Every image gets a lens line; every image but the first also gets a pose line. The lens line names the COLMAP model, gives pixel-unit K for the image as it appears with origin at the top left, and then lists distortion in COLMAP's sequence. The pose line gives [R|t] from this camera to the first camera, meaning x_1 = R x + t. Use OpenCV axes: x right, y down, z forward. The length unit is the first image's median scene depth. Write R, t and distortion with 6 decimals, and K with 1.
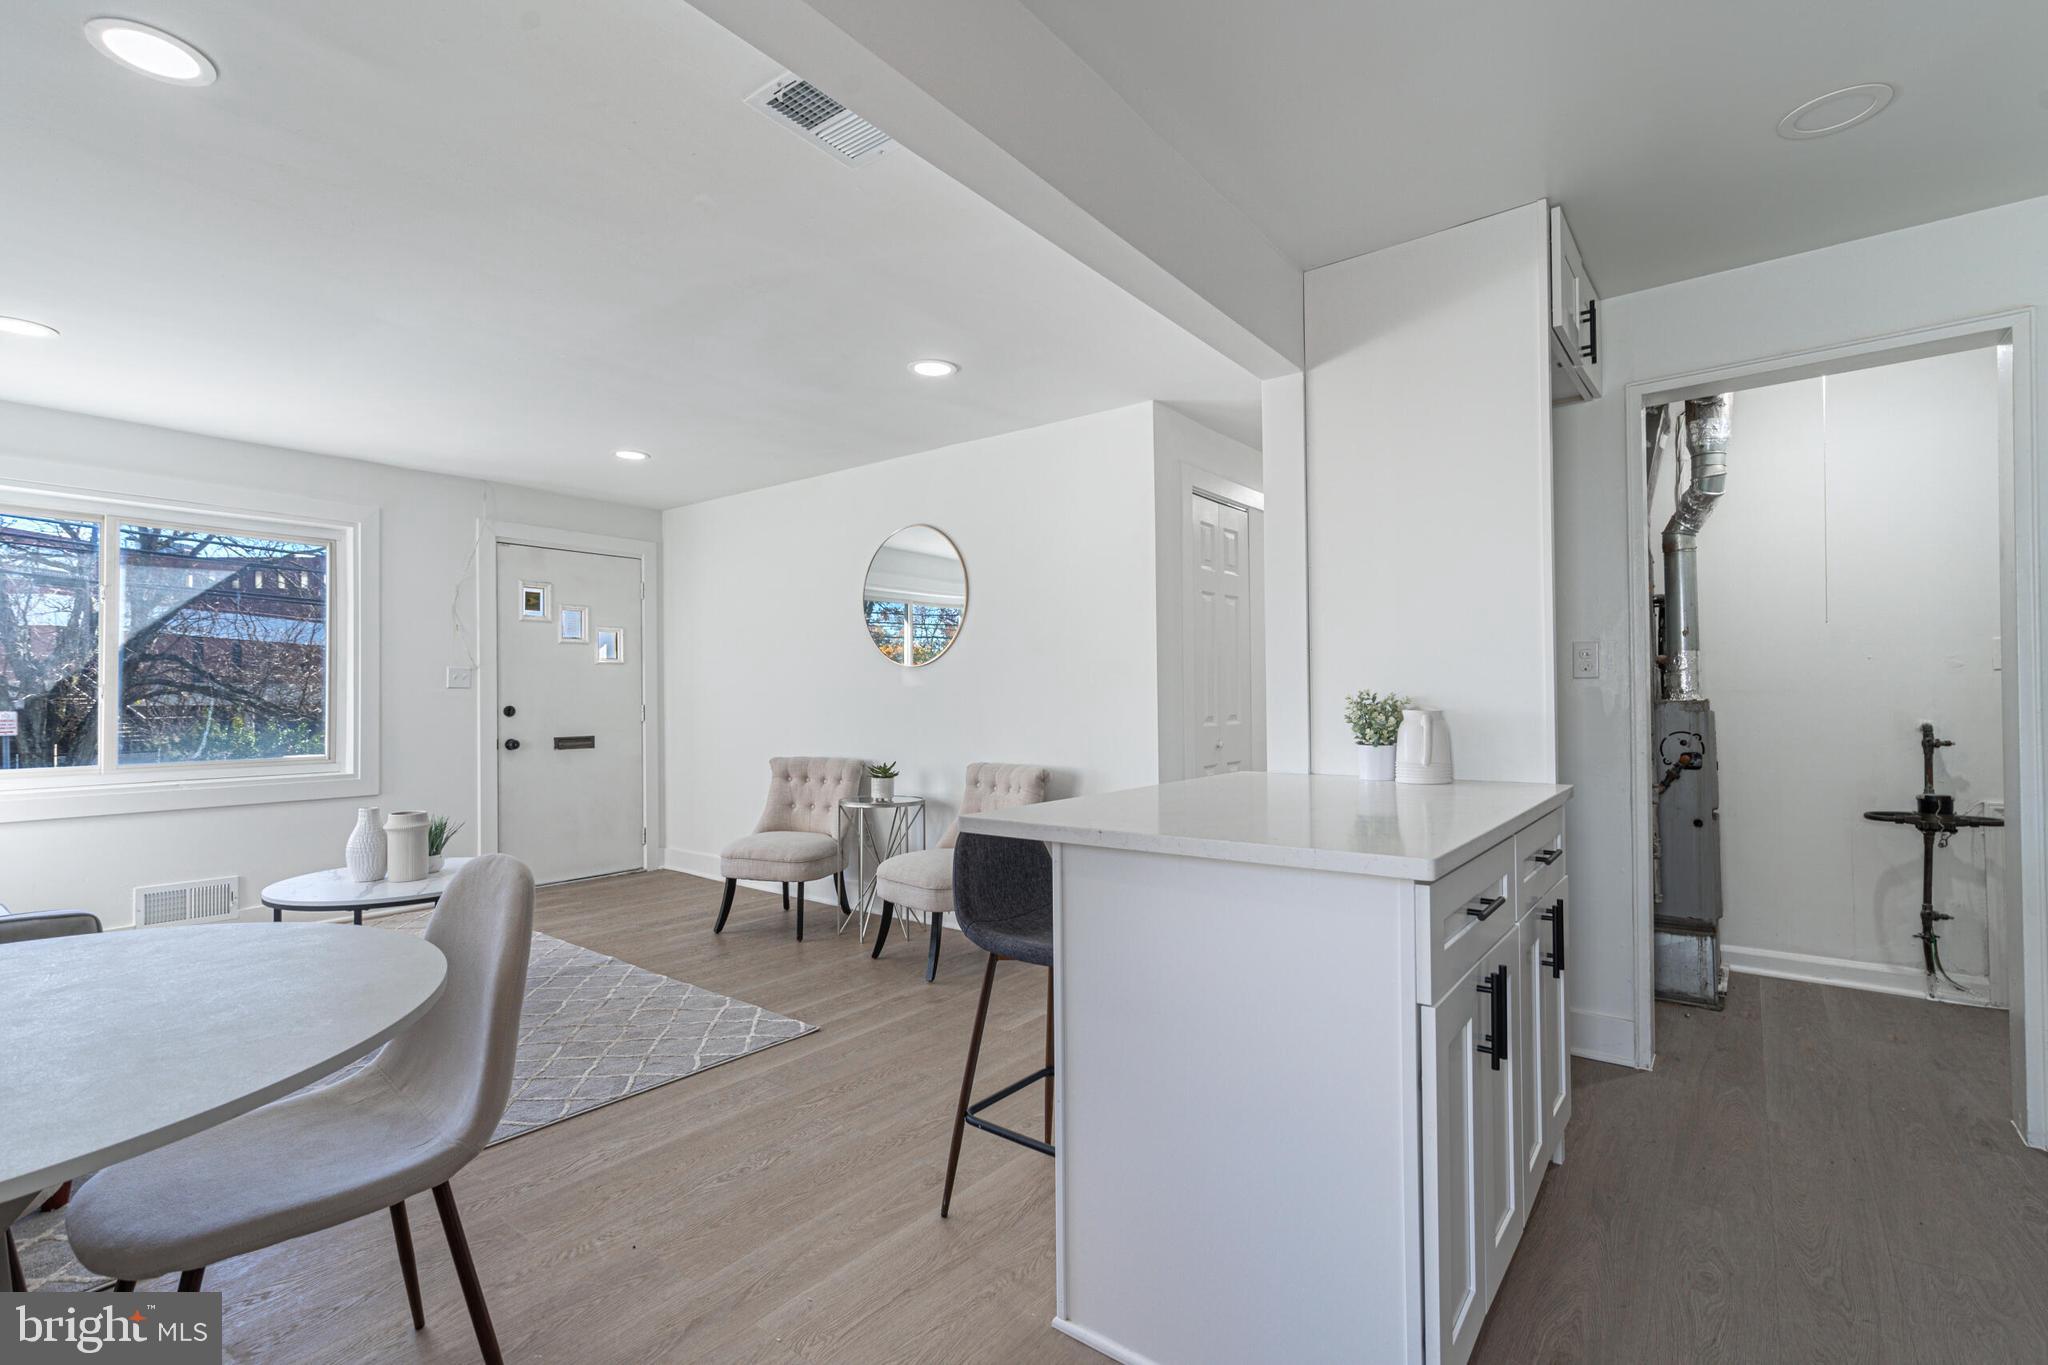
lens RADIAL K [[932.7, 0, 1024.0], [0, 932.7, 682.5], [0, 0, 1]] dist [0.001151, 0.000231]
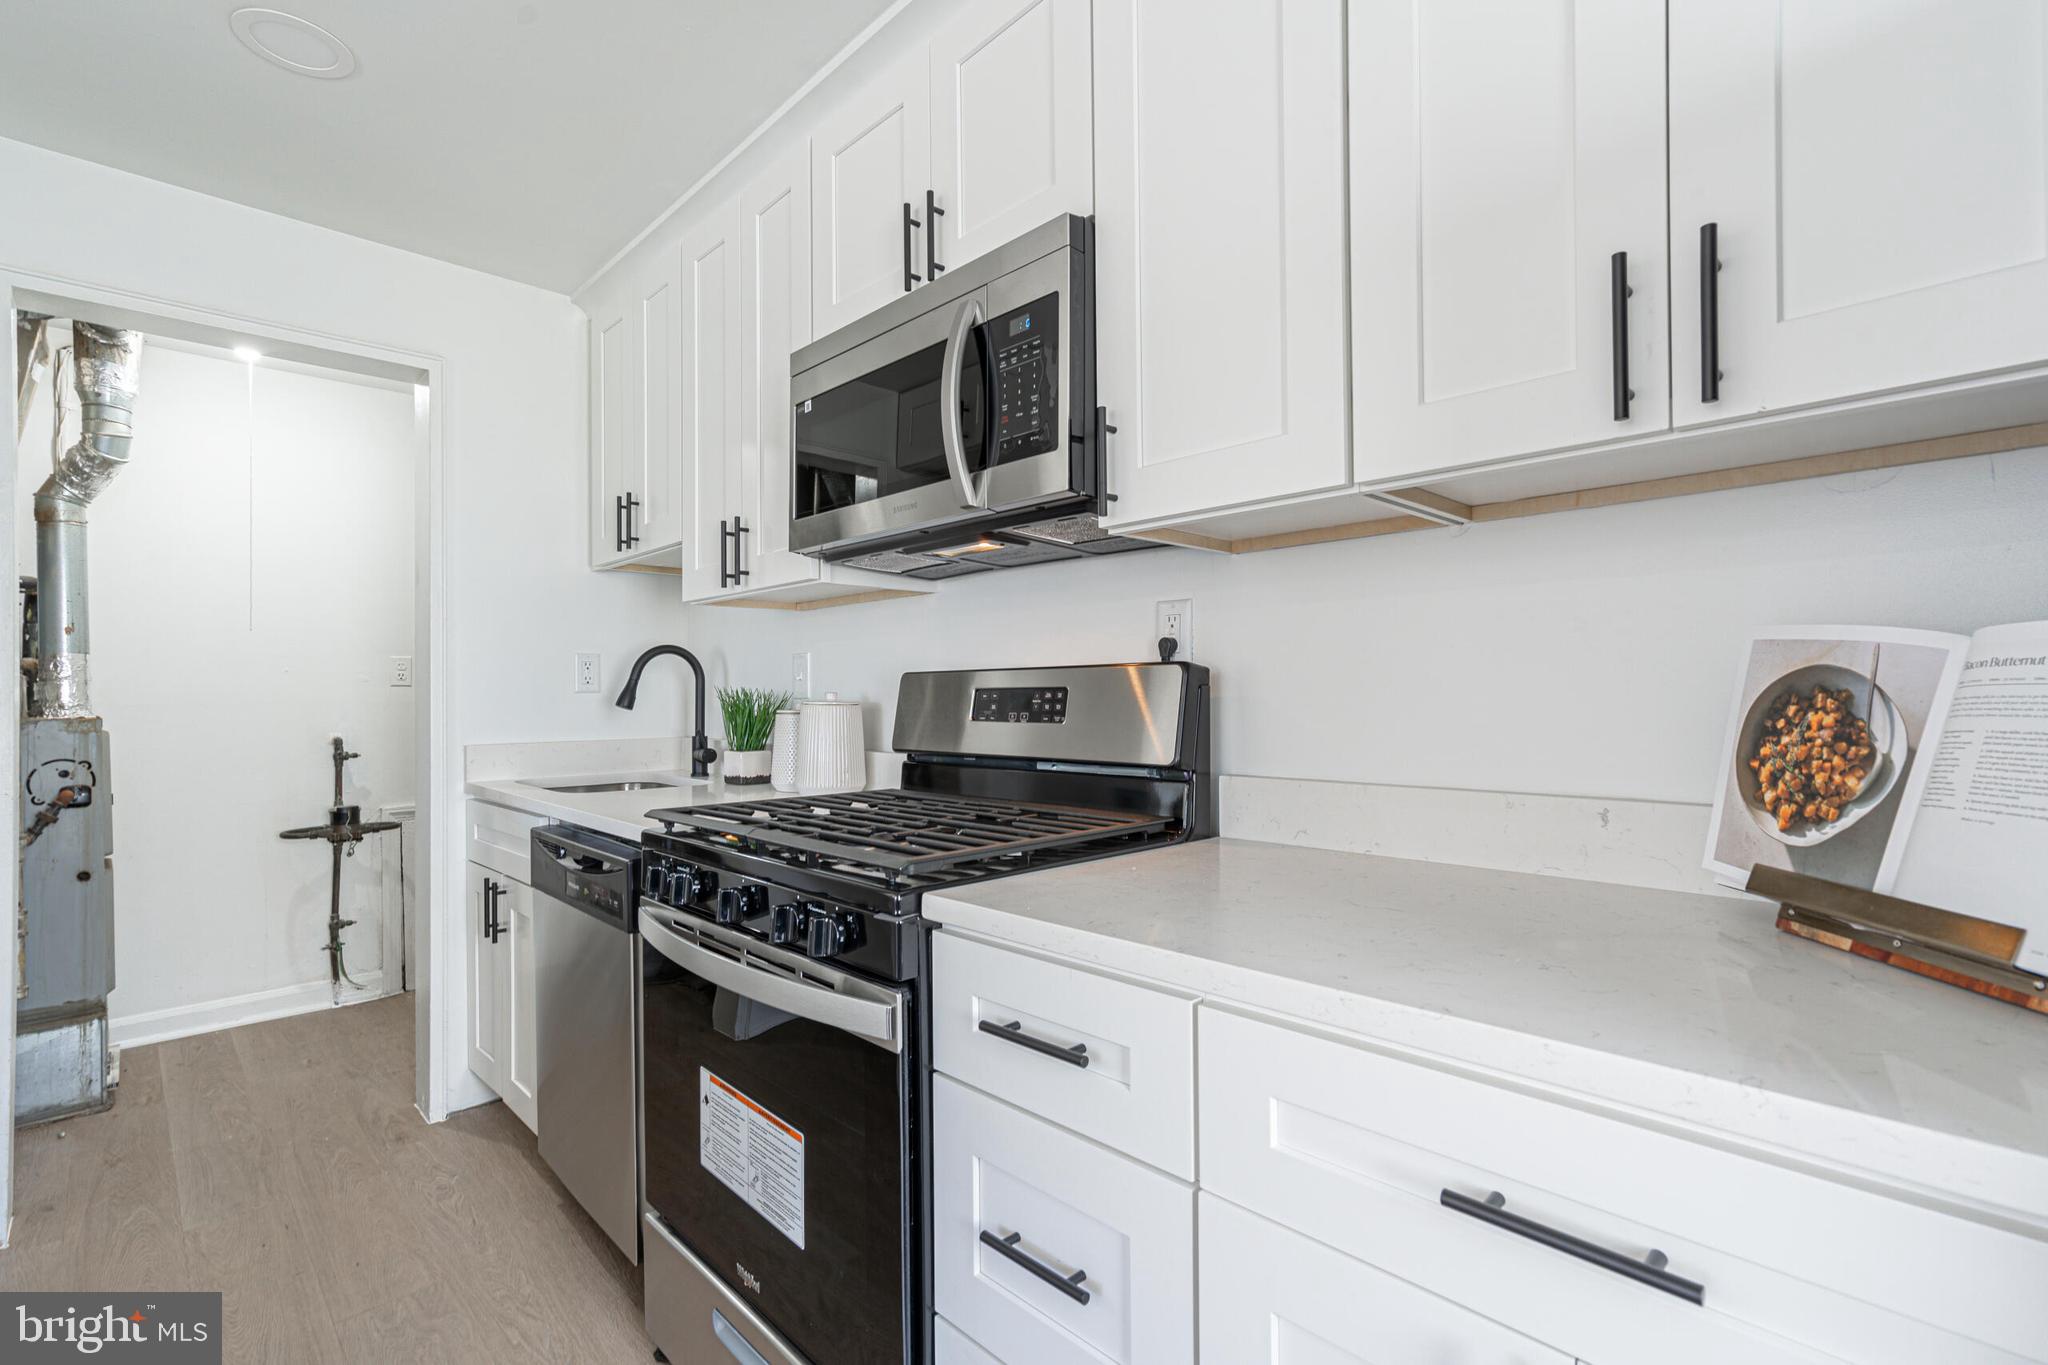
lens RADIAL K [[950.8, 0, 1014.2], [0, 950.8, 688.6], [0, 0, 1]] dist [-0.001100, 0.007436]
pose [[0.156914, 0.015143, 0.987496, 0.054446], [-0.007003, 0.999874, -0.014220, 0.000698], [-0.987587, -0.004684, 0.157000, 0.108558]]
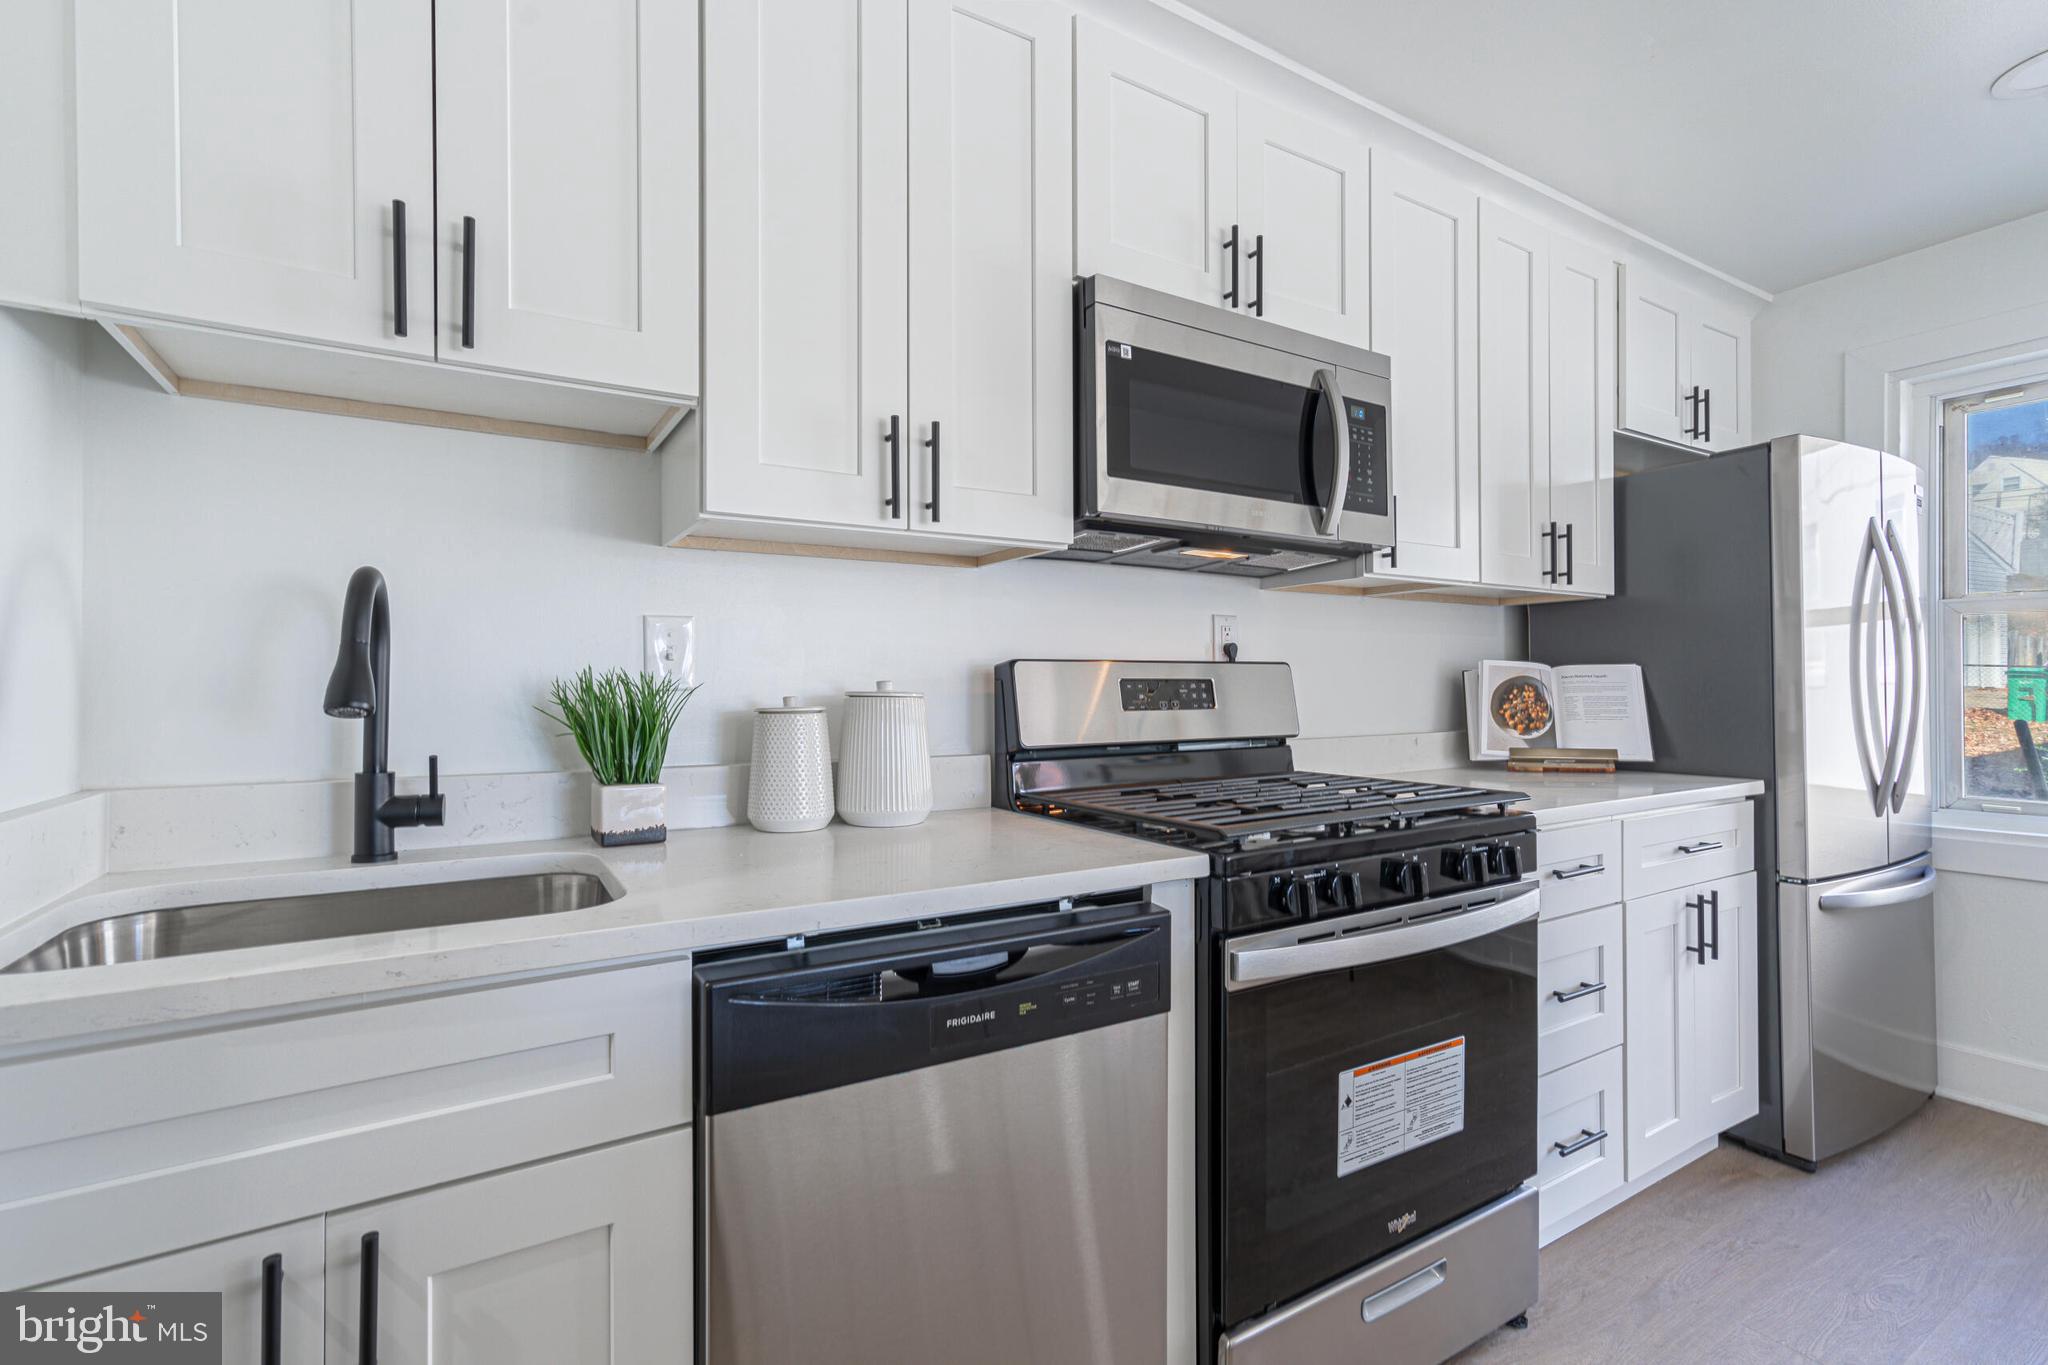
lens RADIAL K [[932.7, 0, 1015.0], [0, 932.7, 686.7], [0, 0, 1]] dist [-0.015722, 0.016134]
pose [[-0.932903, 0.013954, 0.359857, 0.422050], [0.008858, 0.999836, -0.015805, 0.005232], [-0.360018, -0.011557, -0.932874, 0.704785]]
